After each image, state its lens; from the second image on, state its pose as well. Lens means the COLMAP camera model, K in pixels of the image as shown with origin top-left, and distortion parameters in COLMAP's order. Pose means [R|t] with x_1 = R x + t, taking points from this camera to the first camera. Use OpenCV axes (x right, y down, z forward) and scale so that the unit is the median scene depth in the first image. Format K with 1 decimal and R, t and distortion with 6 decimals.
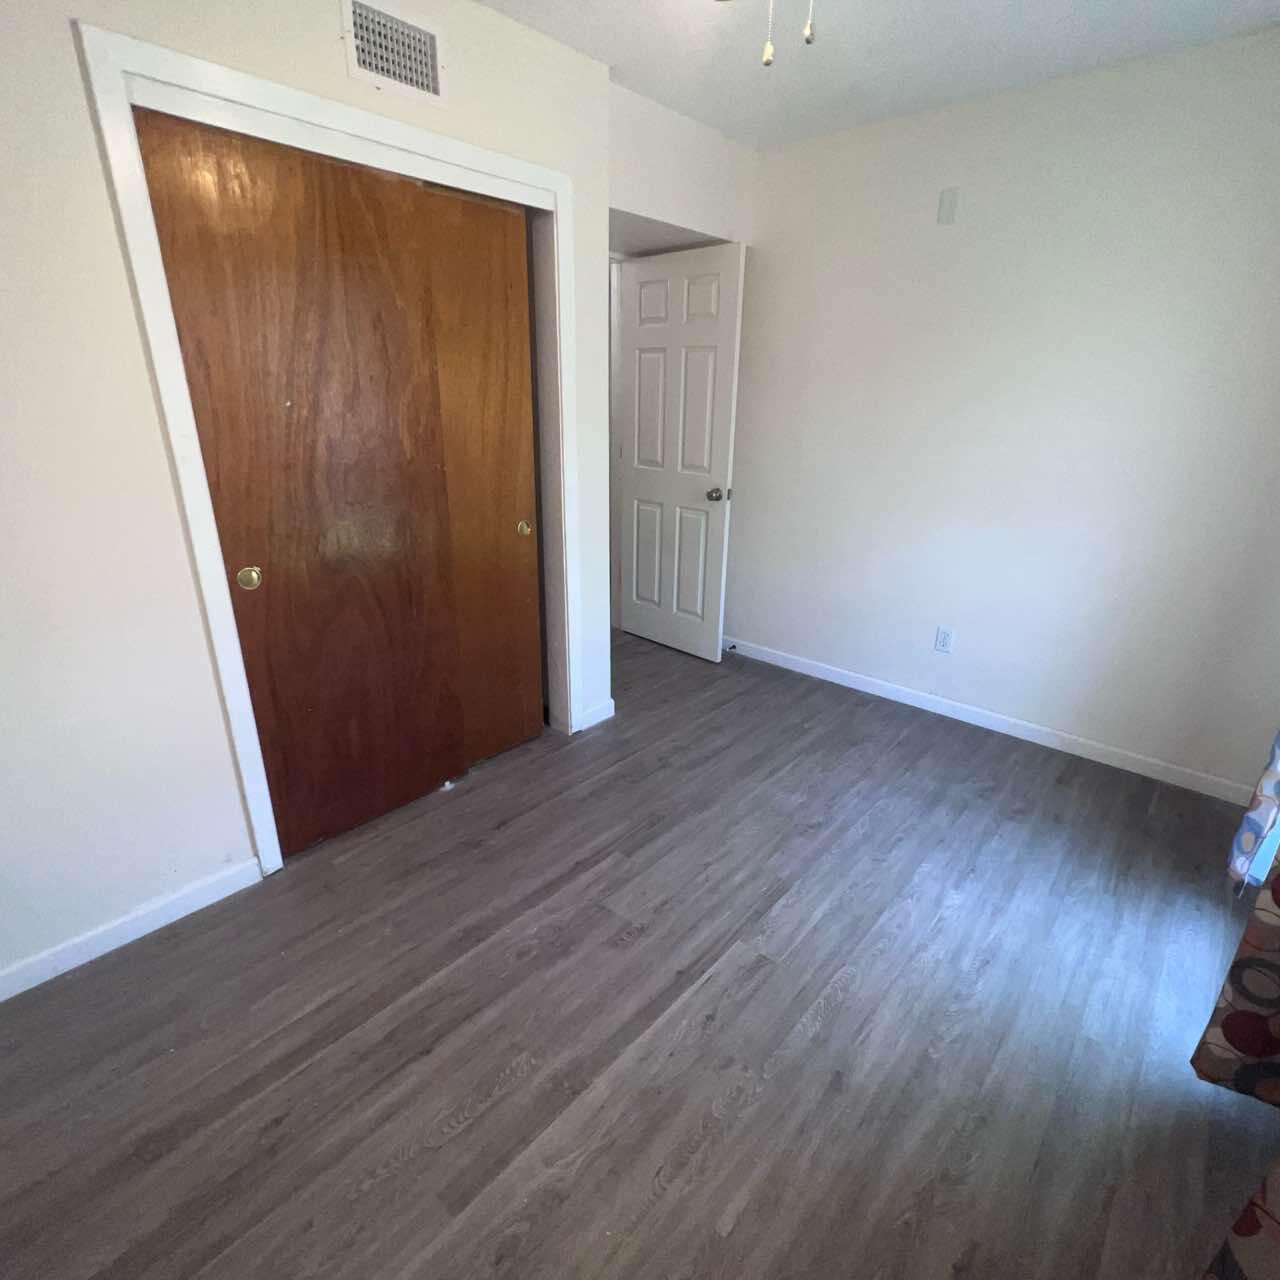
lens RADIAL K [[685.3, 0, 640.6], [0, 685.3, 640.0], [0, 0, 1]] dist [0.002056, -0.001810]
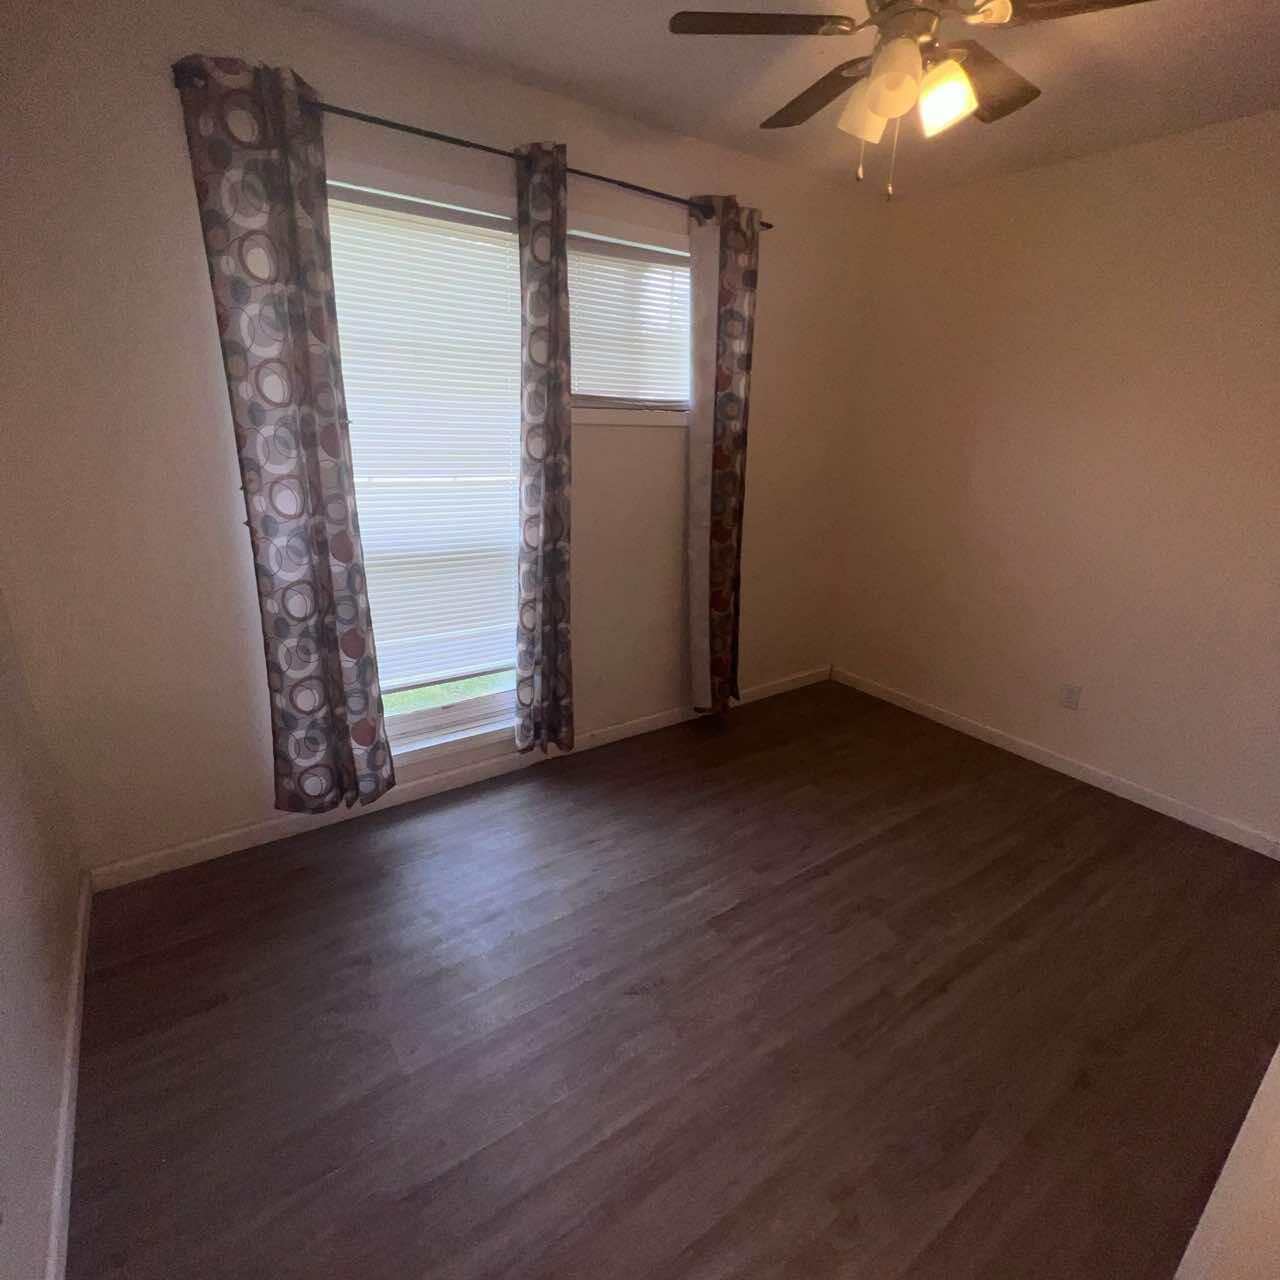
lens RADIAL K [[685.3, 0, 640.6], [0, 685.3, 640.0], [0, 0, 1]] dist [0.002056, -0.001810]
pose [[-0.973870, -0.120896, 0.192251, 0.199808], [0.028770, 0.774039, 0.632484, -0.684834], [-0.225275, 0.621489, -0.750335, 1.749977]]
